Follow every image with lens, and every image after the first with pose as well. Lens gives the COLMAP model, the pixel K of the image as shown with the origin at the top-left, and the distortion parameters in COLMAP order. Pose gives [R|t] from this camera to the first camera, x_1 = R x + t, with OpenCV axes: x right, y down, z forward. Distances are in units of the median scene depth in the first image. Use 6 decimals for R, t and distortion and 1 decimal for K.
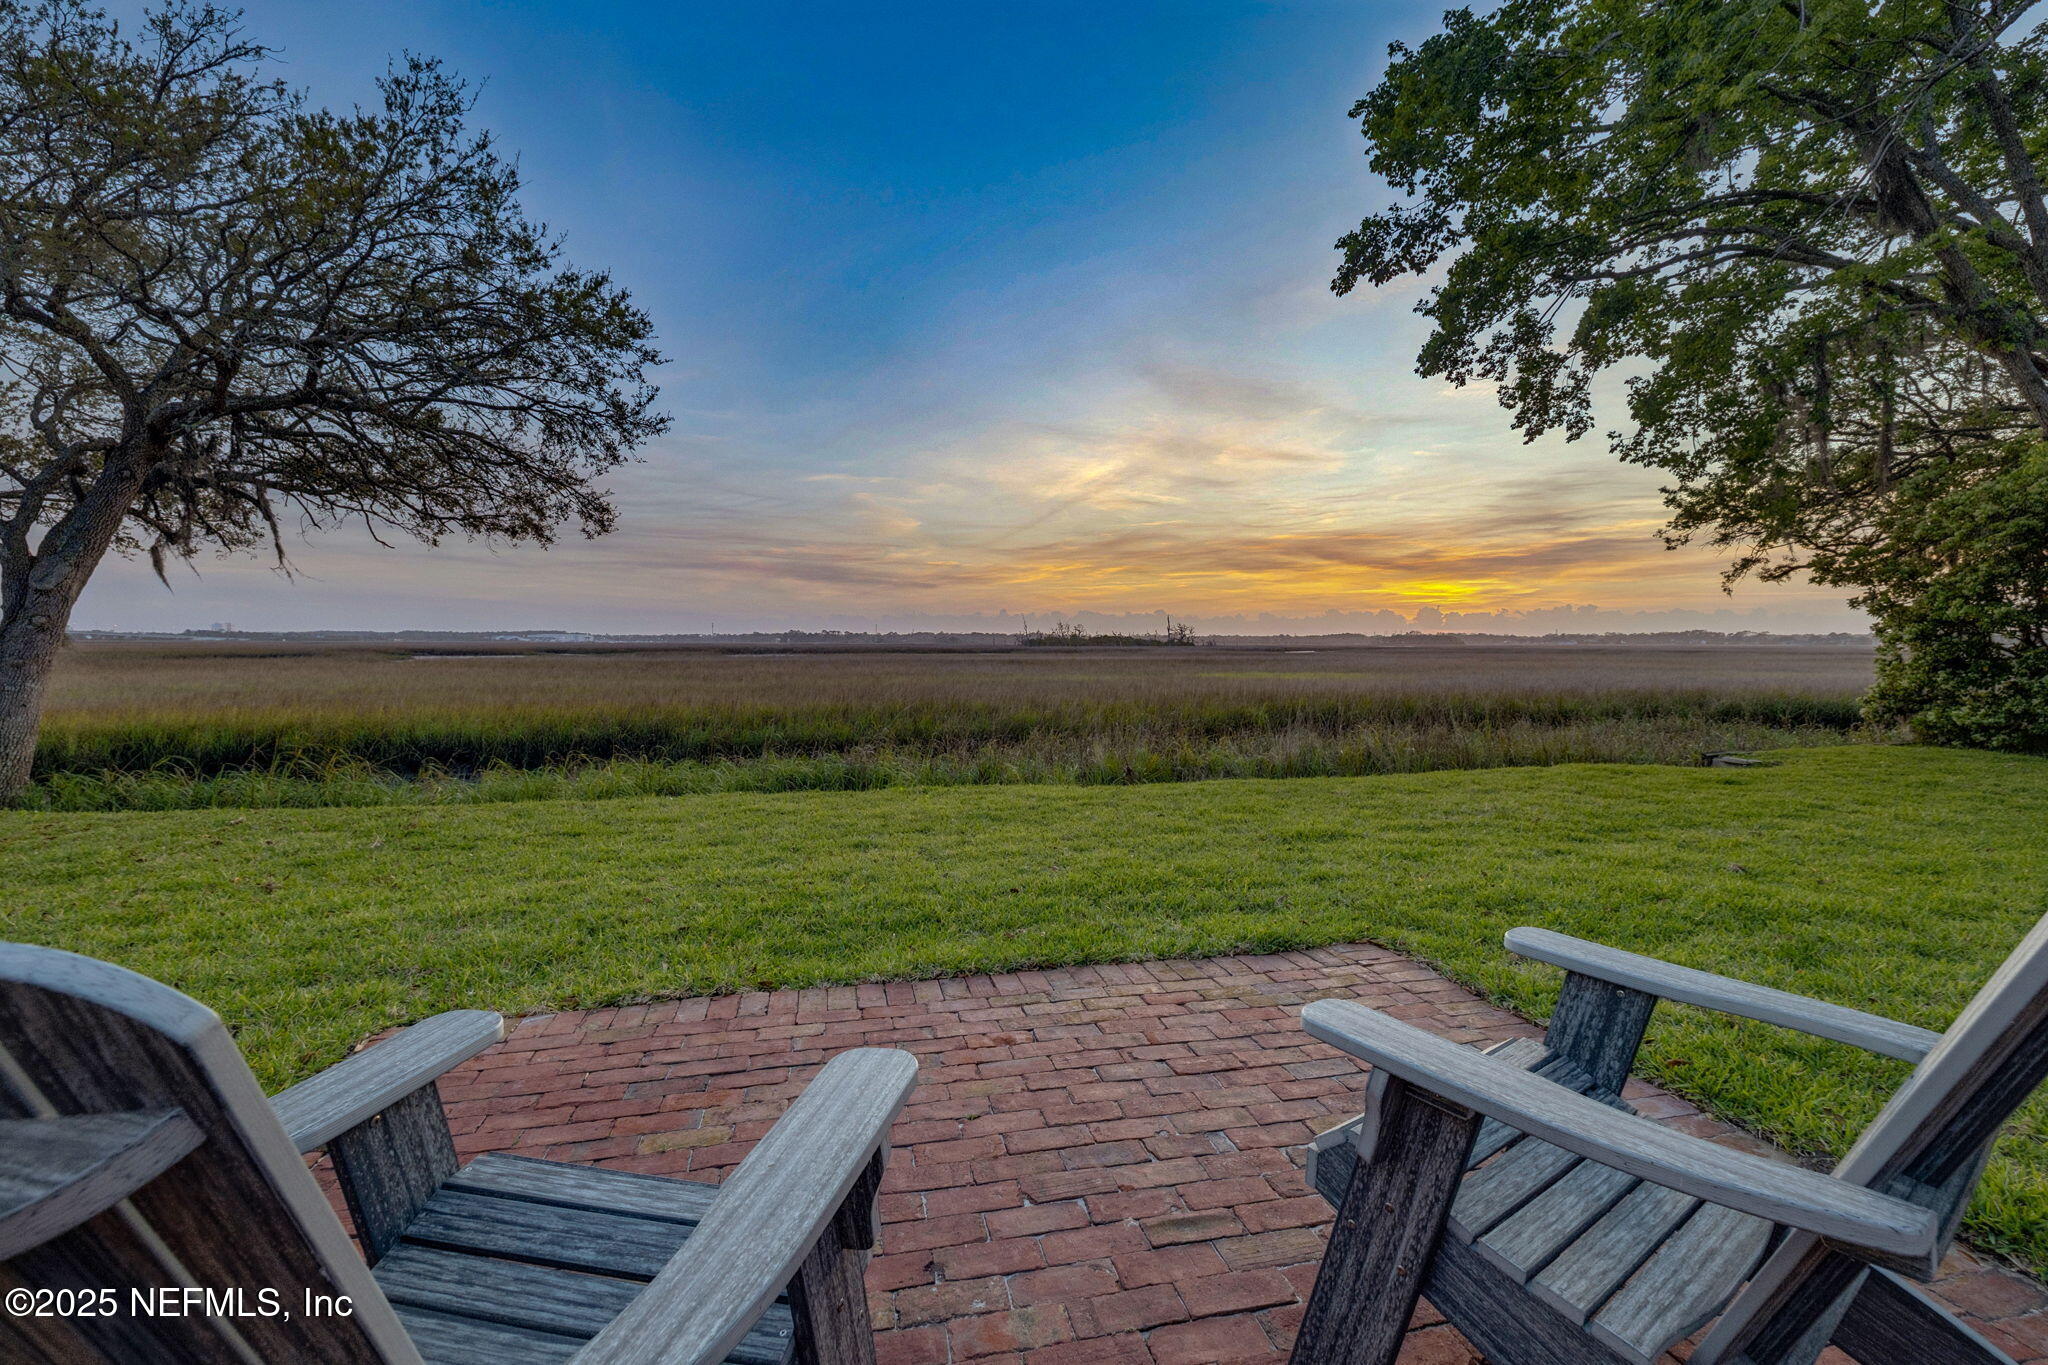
lens RADIAL K [[877.7, 0, 1021.5], [0, 877.7, 652.2], [0, 0, 1]] dist [-0.000273, -0.000078]
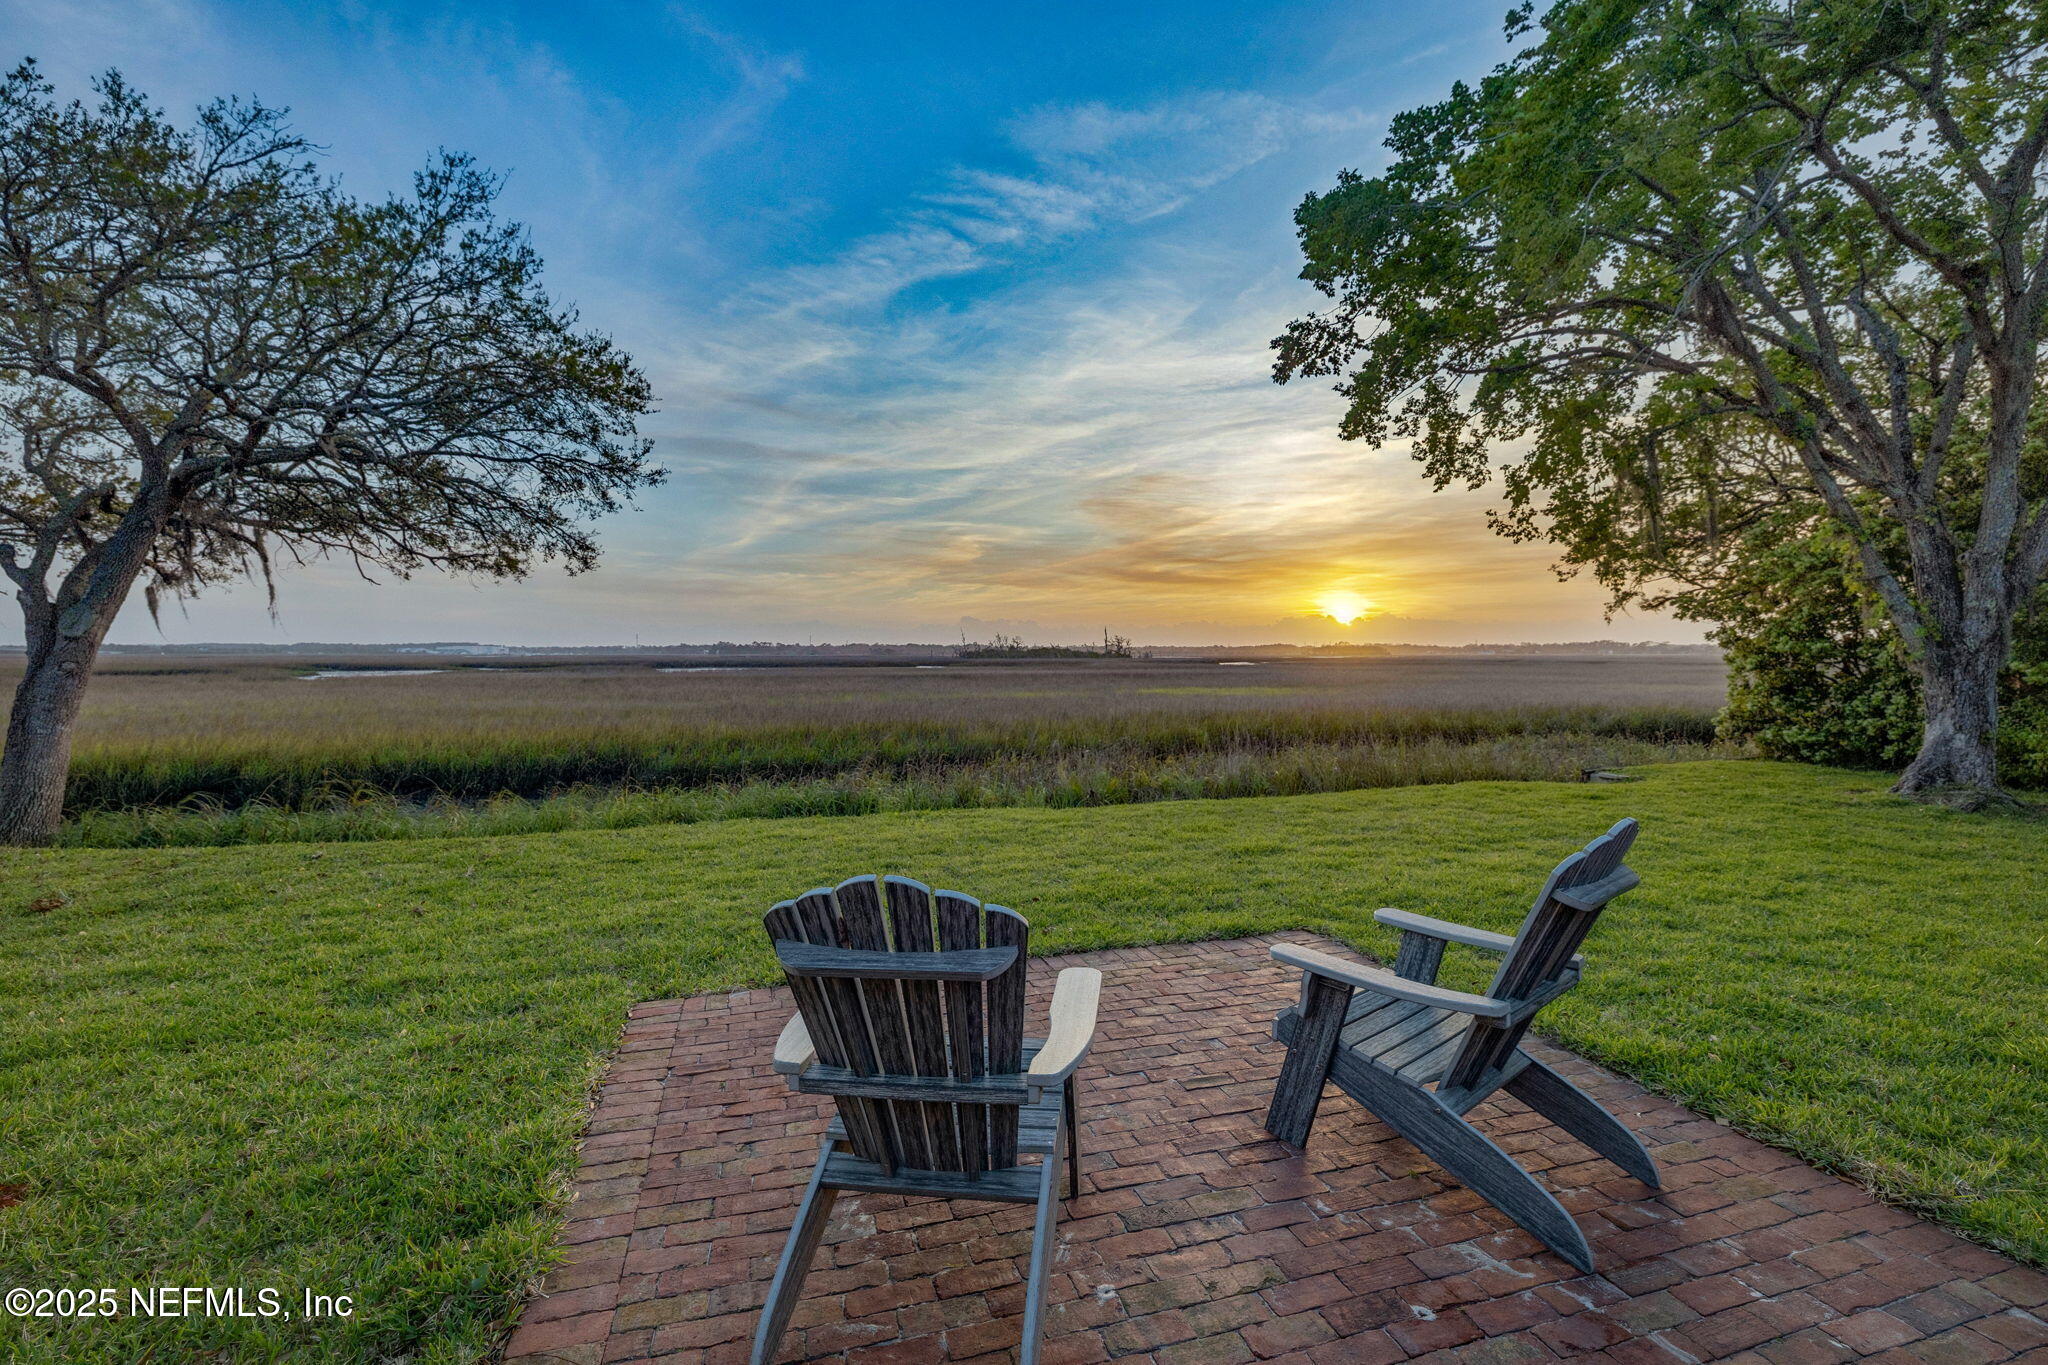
lens RADIAL K [[884.9, 0, 1022.4], [0, 884.9, 649.9], [0, 0, 1]] dist [-0.001344, -0.000069]
pose [[0.997326, -0.002546, 0.073033, -0.052588], [0.003652, 0.999881, -0.015011, -0.033524], [-0.072986, 0.015238, 0.997217, -0.132892]]
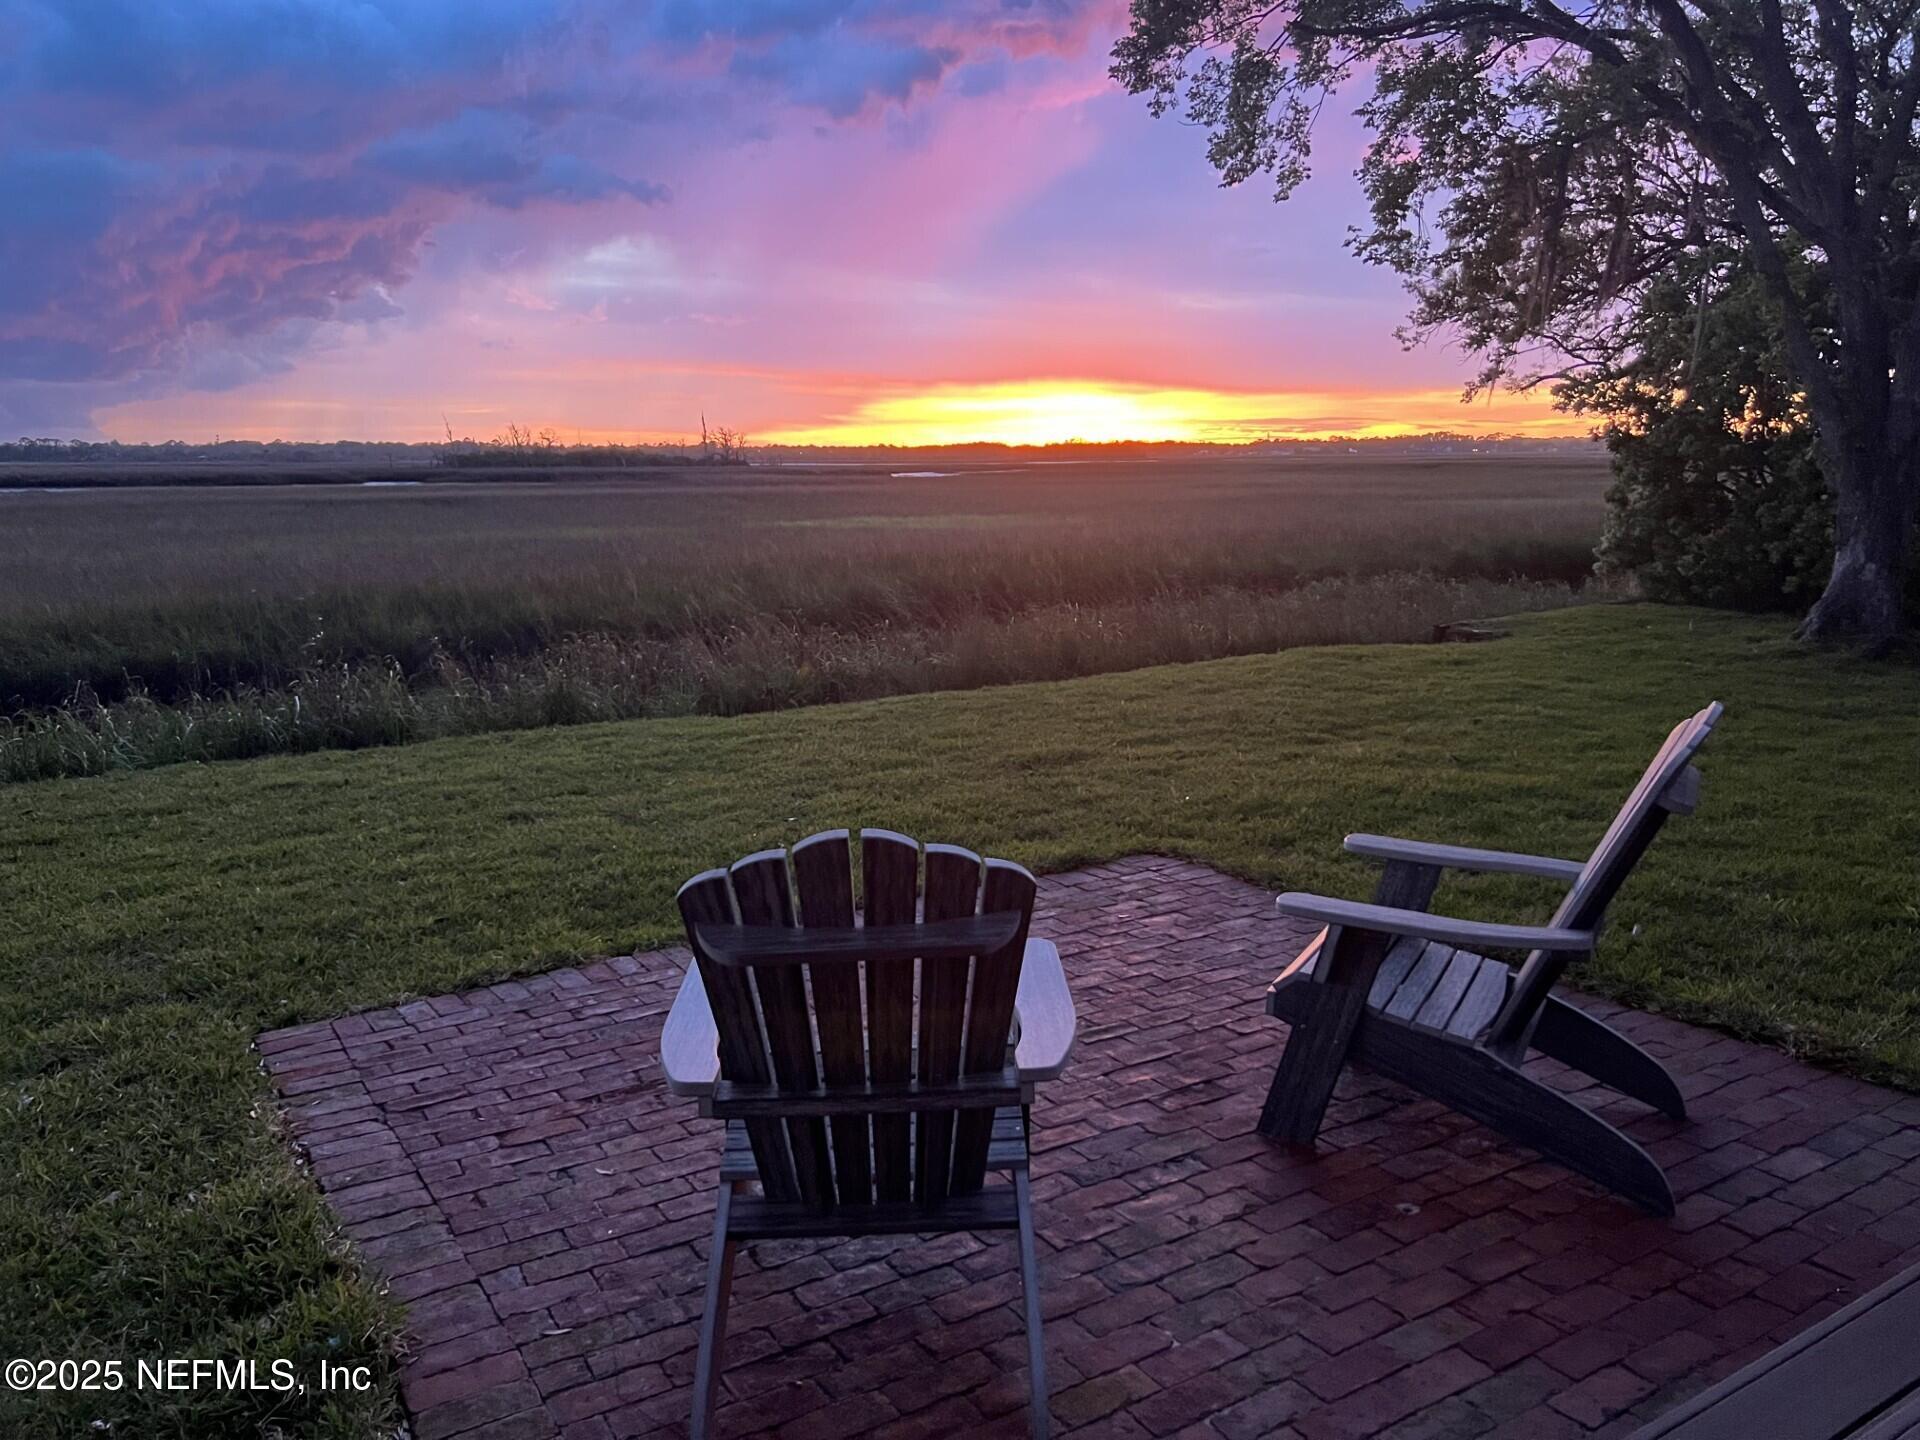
lens RADIAL K [[1450.7, 0, 963.8], [0, 1450.7, 691.9], [0, 0, 1]] dist [0.051687, -0.051865]
pose [[0.941388, -0.062811, 0.331427, -0.133157], [0.012983, 0.988530, 0.150467, -0.044503], [-0.337077, -0.137345, 0.931405, -0.182163]]
